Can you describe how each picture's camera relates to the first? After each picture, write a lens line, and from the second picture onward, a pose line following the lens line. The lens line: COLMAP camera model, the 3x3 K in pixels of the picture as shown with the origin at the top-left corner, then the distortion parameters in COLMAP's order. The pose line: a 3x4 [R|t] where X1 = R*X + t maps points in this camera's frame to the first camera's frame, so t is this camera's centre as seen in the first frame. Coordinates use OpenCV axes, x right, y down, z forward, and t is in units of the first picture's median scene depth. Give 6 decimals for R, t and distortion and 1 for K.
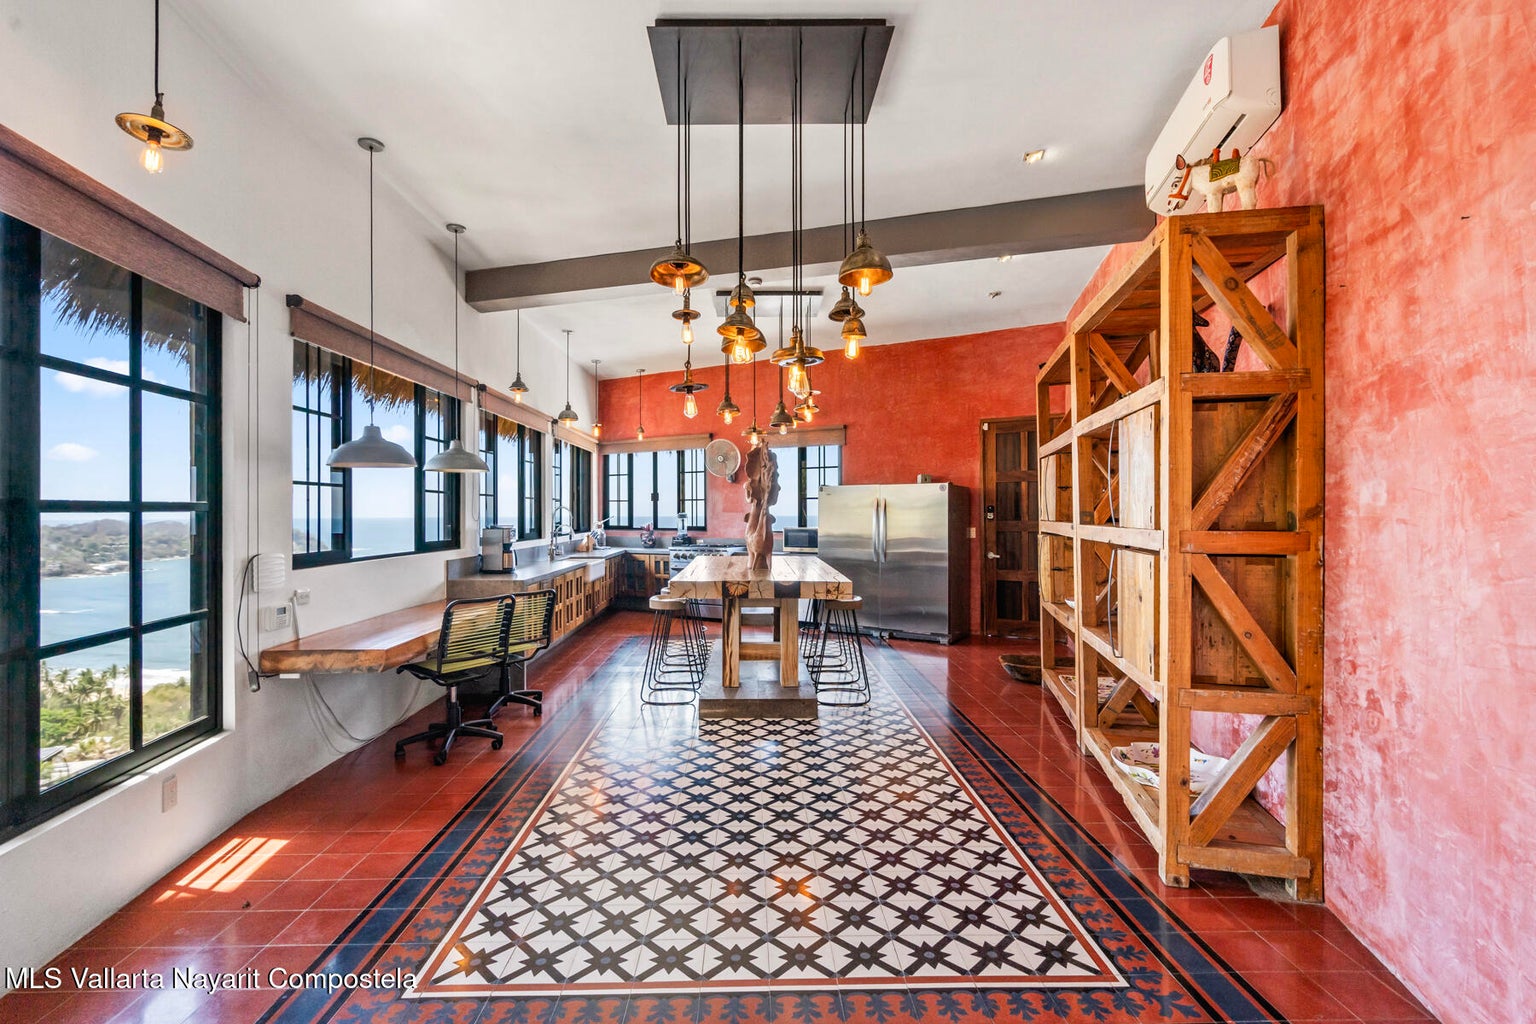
lens RADIAL K [[704.1, 0, 727.9], [0, 704.1, 517.9], [0, 0, 1]] dist [0.001389, 0.001104]
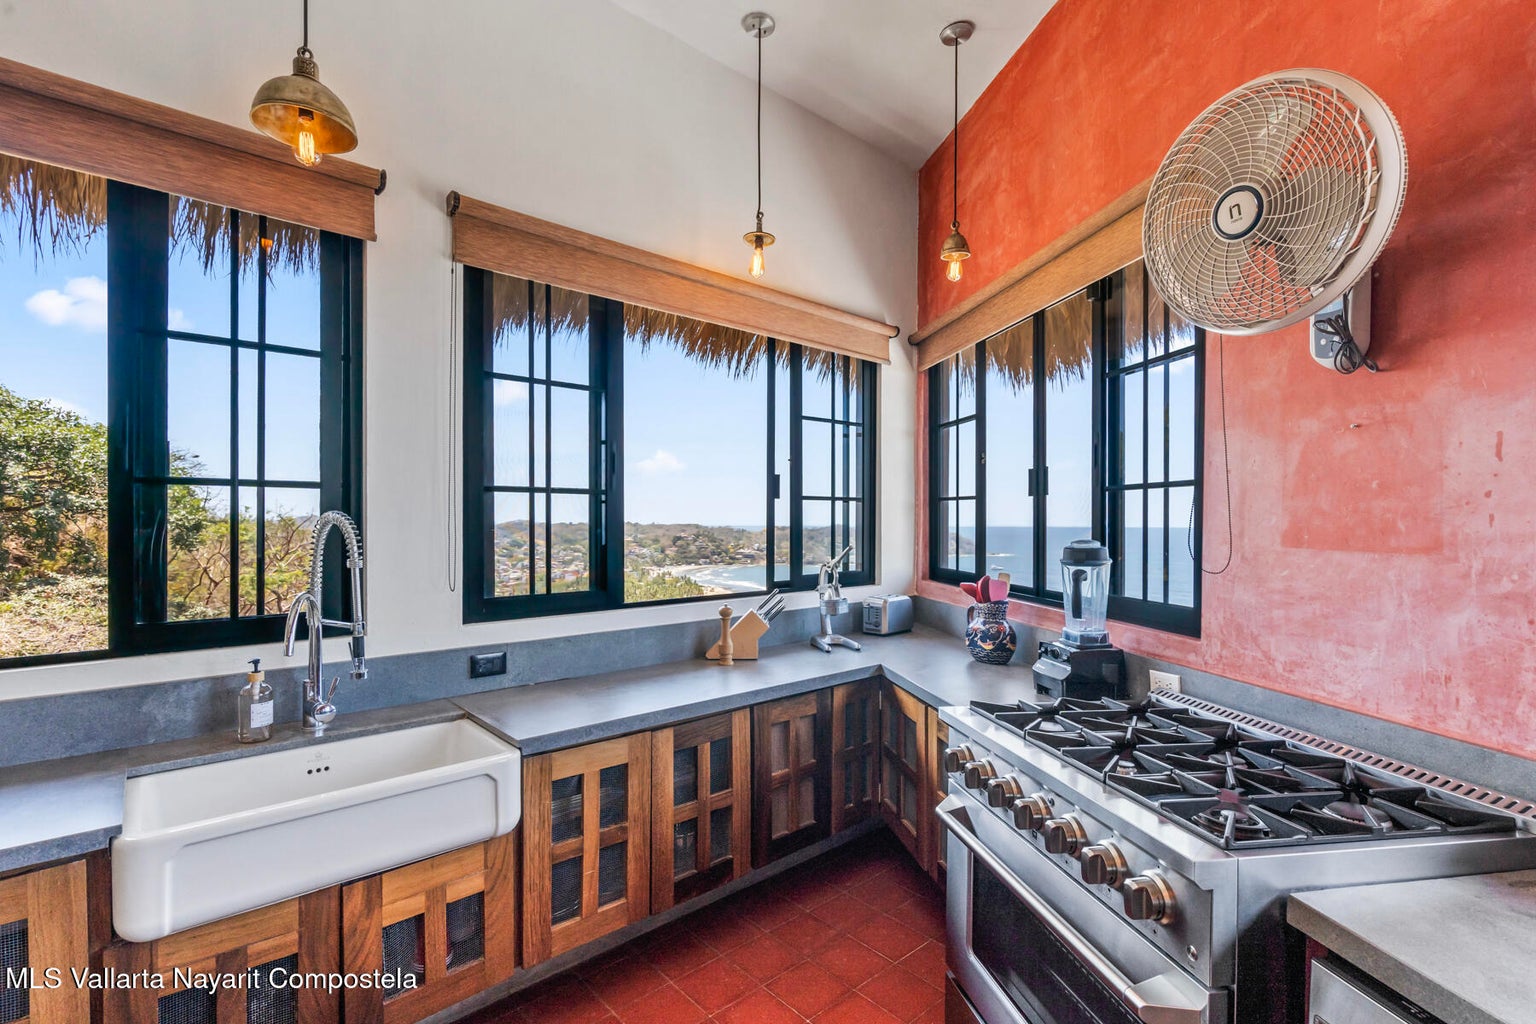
lens RADIAL K [[704.1, 0, 727.9], [0, 704.1, 517.9], [0, 0, 1]] dist [0.001389, 0.001104]
pose [[0.662150, -0.013770, -0.749245, 0.027231], [-0.003739, 0.999758, -0.021678, -0.008049], [0.749362, 0.017155, 0.661938, 0.714189]]
